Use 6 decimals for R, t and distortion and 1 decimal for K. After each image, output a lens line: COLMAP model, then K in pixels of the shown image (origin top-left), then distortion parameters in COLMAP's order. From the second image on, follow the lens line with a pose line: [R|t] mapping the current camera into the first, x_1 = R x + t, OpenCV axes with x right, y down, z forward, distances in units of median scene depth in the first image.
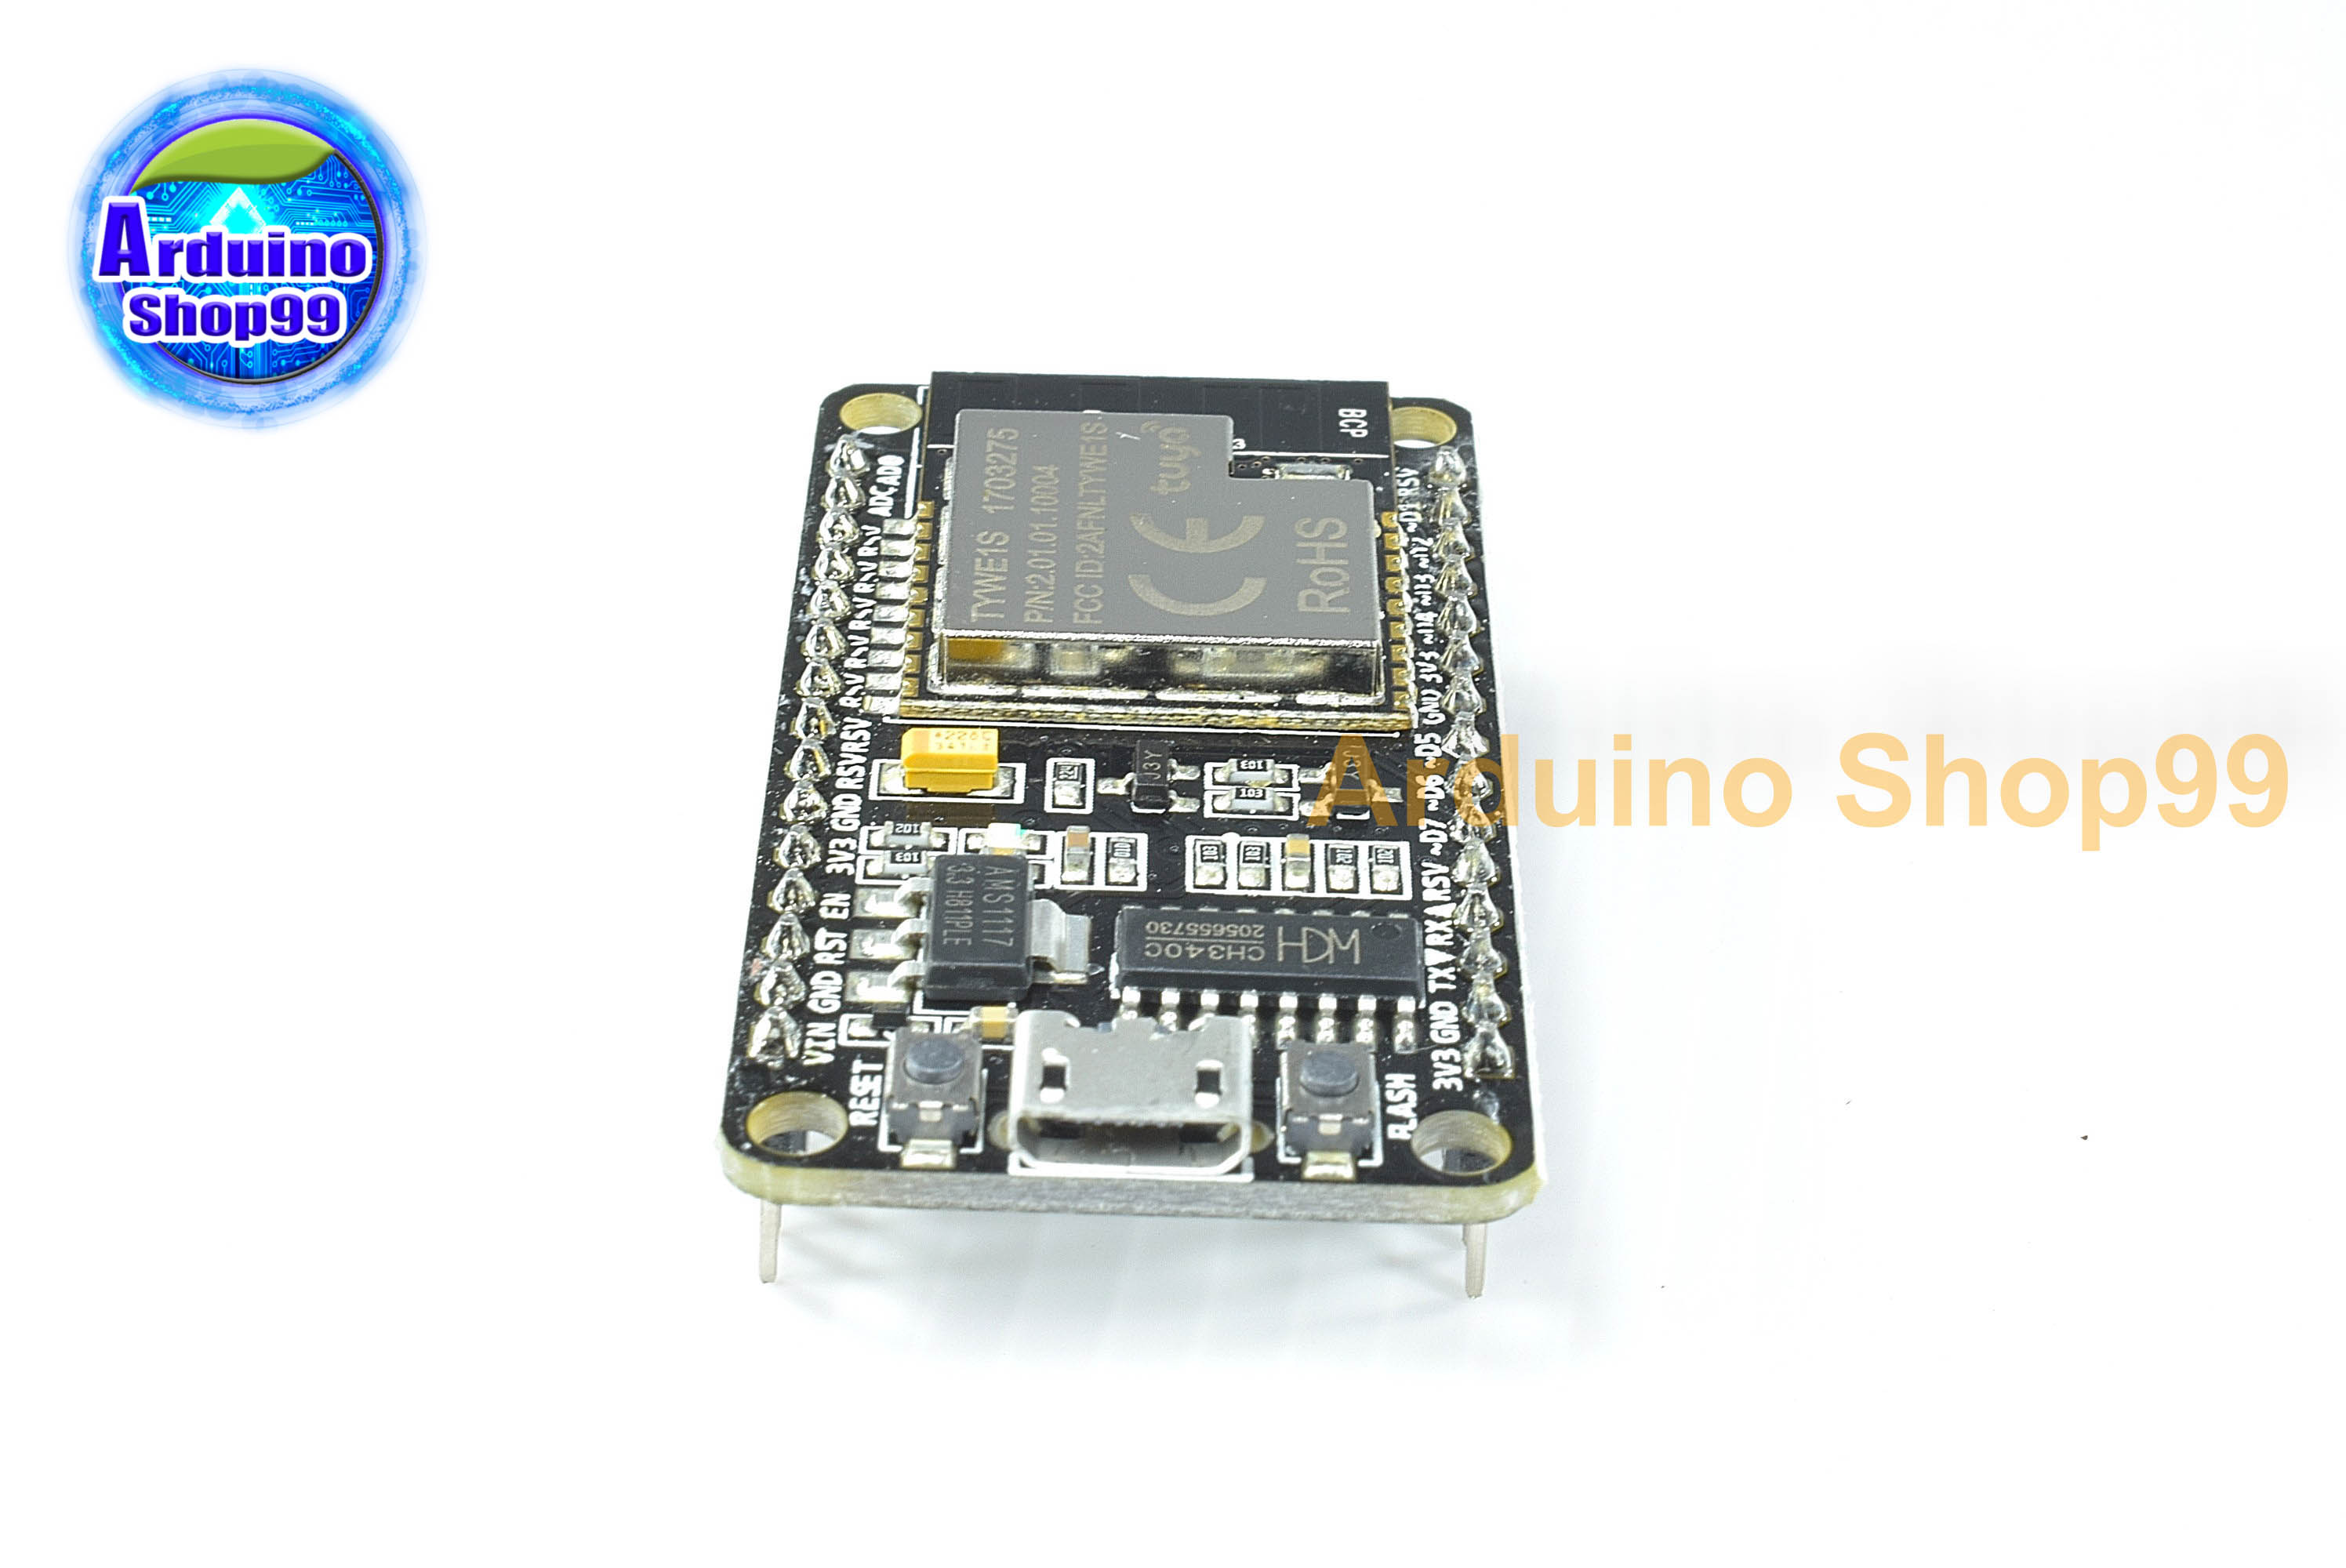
lens RADIAL K [[4736.3, 0, 1173.0], [0, 4736.3, 784.0], [0, 0, 1]] dist [-0.013703, -0.027375]
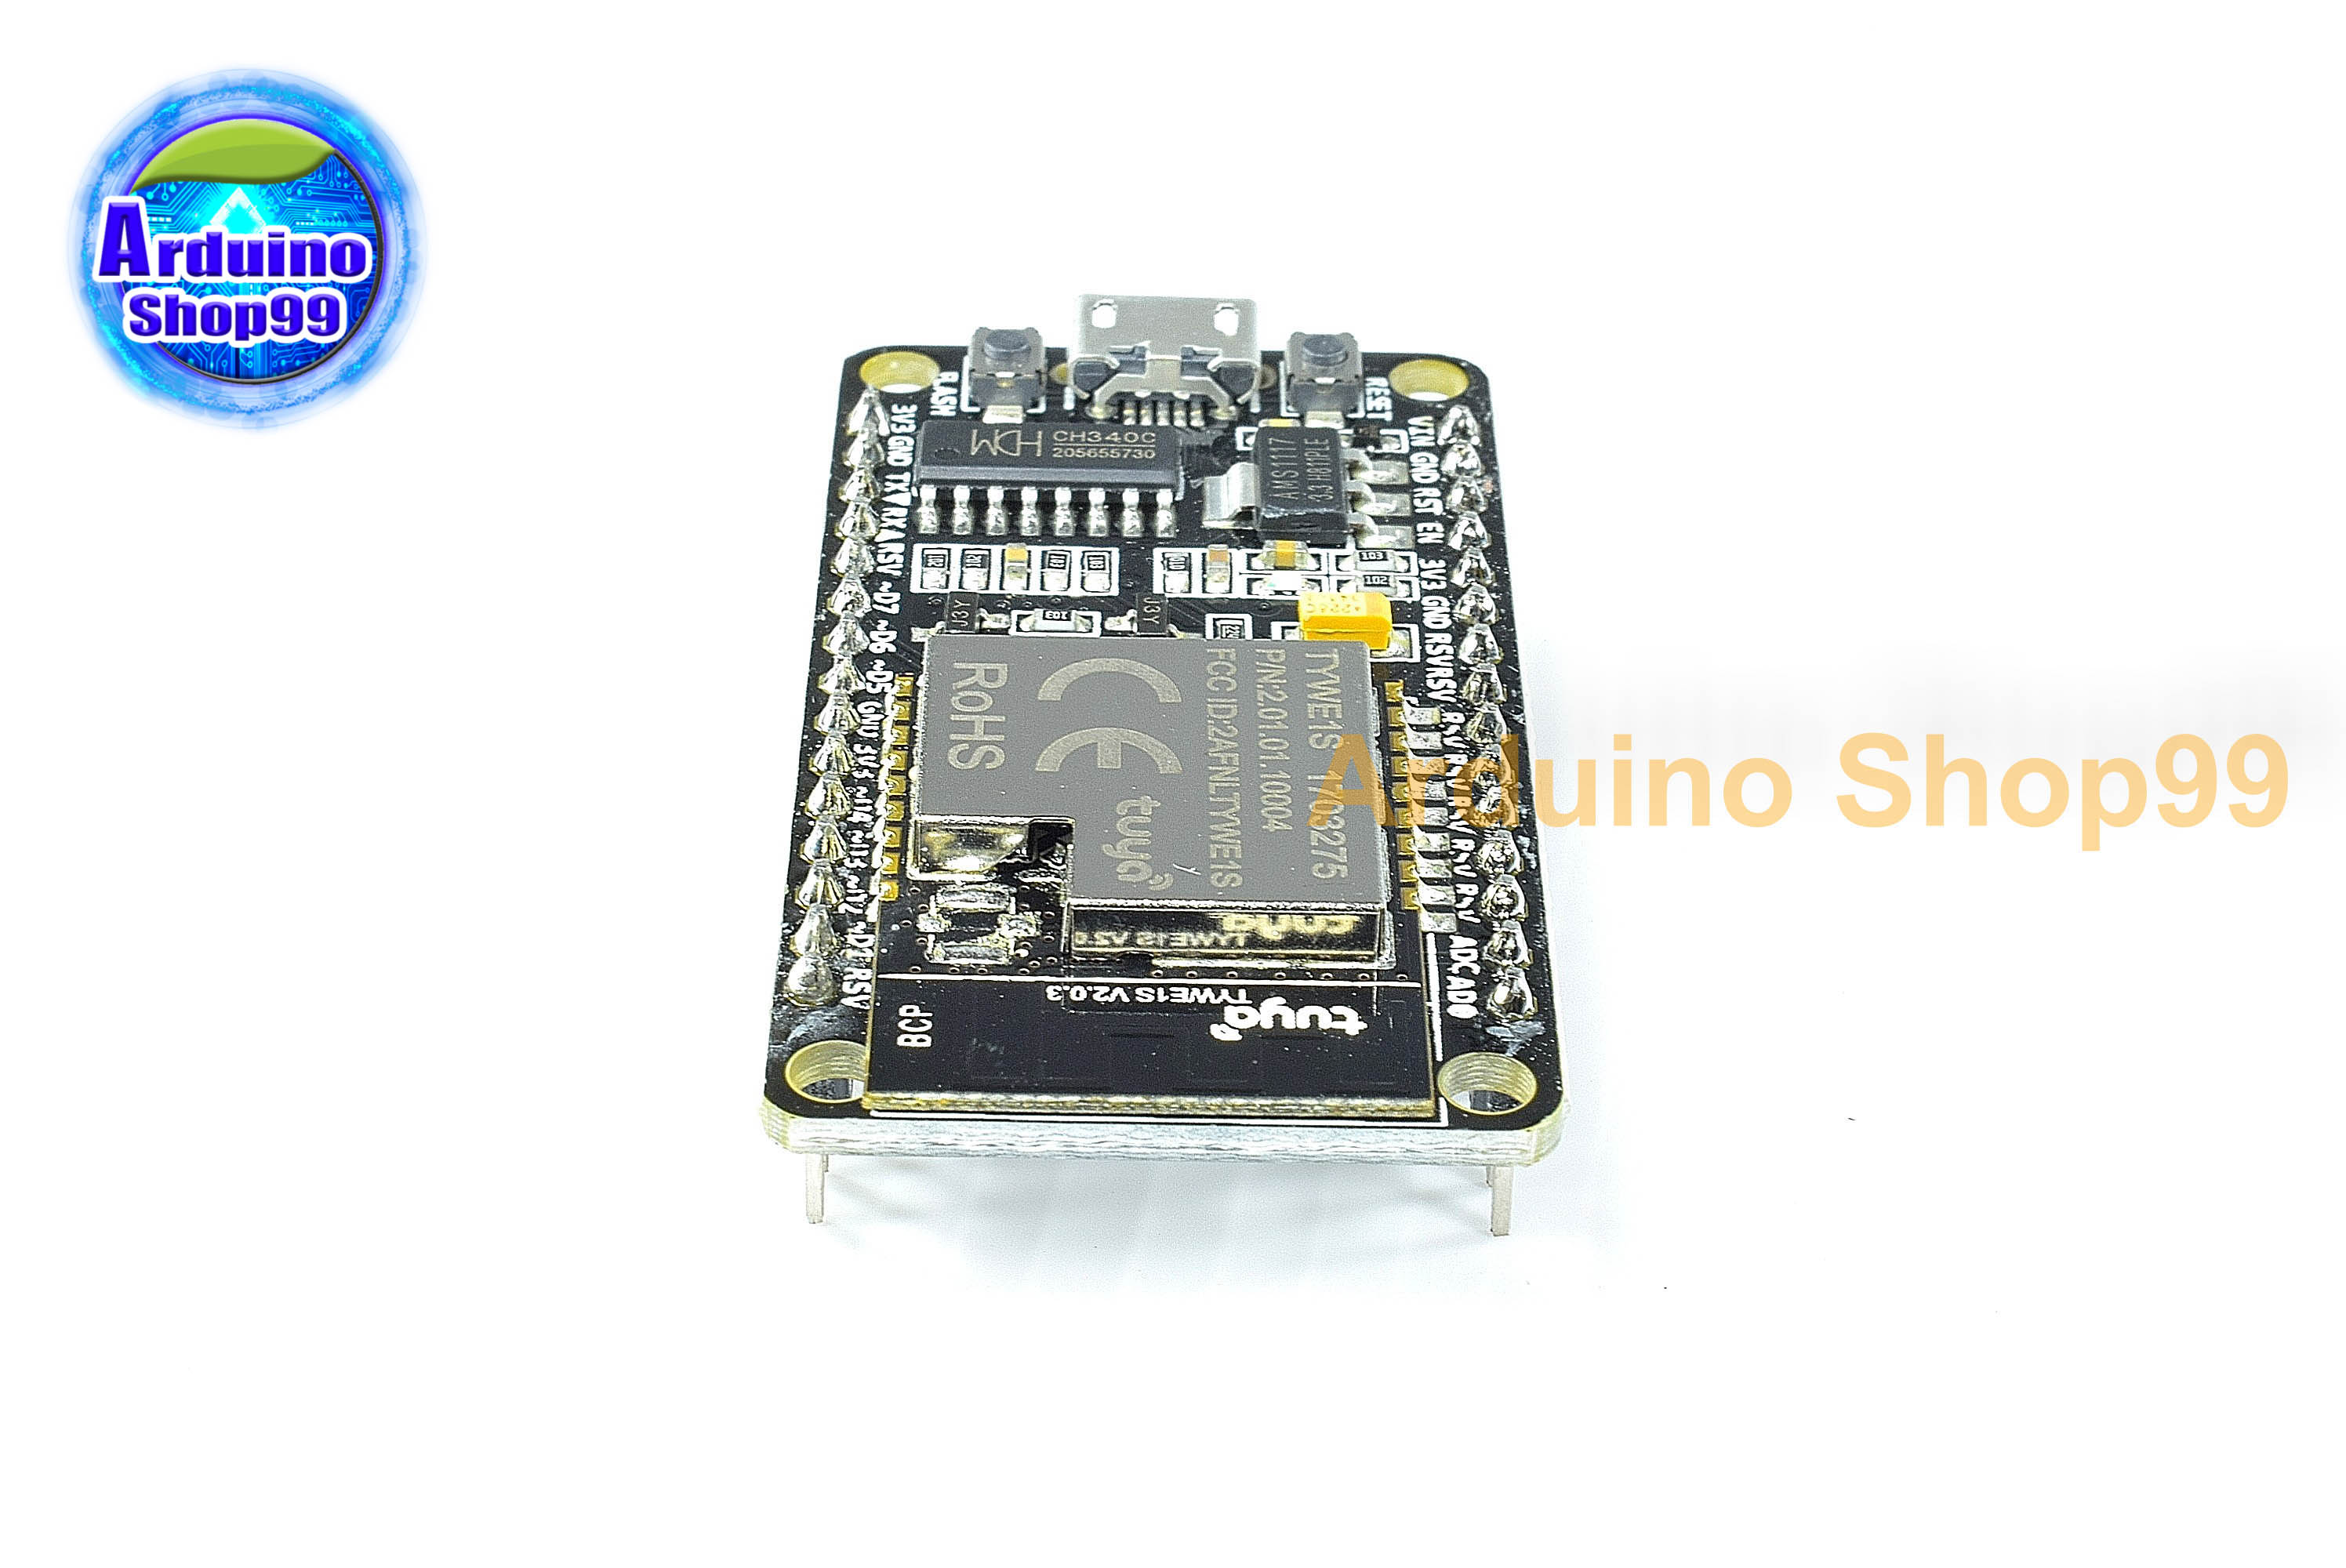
lens RADIAL K [[4736.3, 0, 1173.0], [0, 4736.3, 784.0], [0, 0, 1]] dist [-0.013703, -0.027375]
pose [[-0.998853, -0.033149, -0.034539, 0.025766], [-0.043566, 0.330351, 0.942852, -0.979816], [-0.019845, 0.943276, -0.331417, 1.383365]]
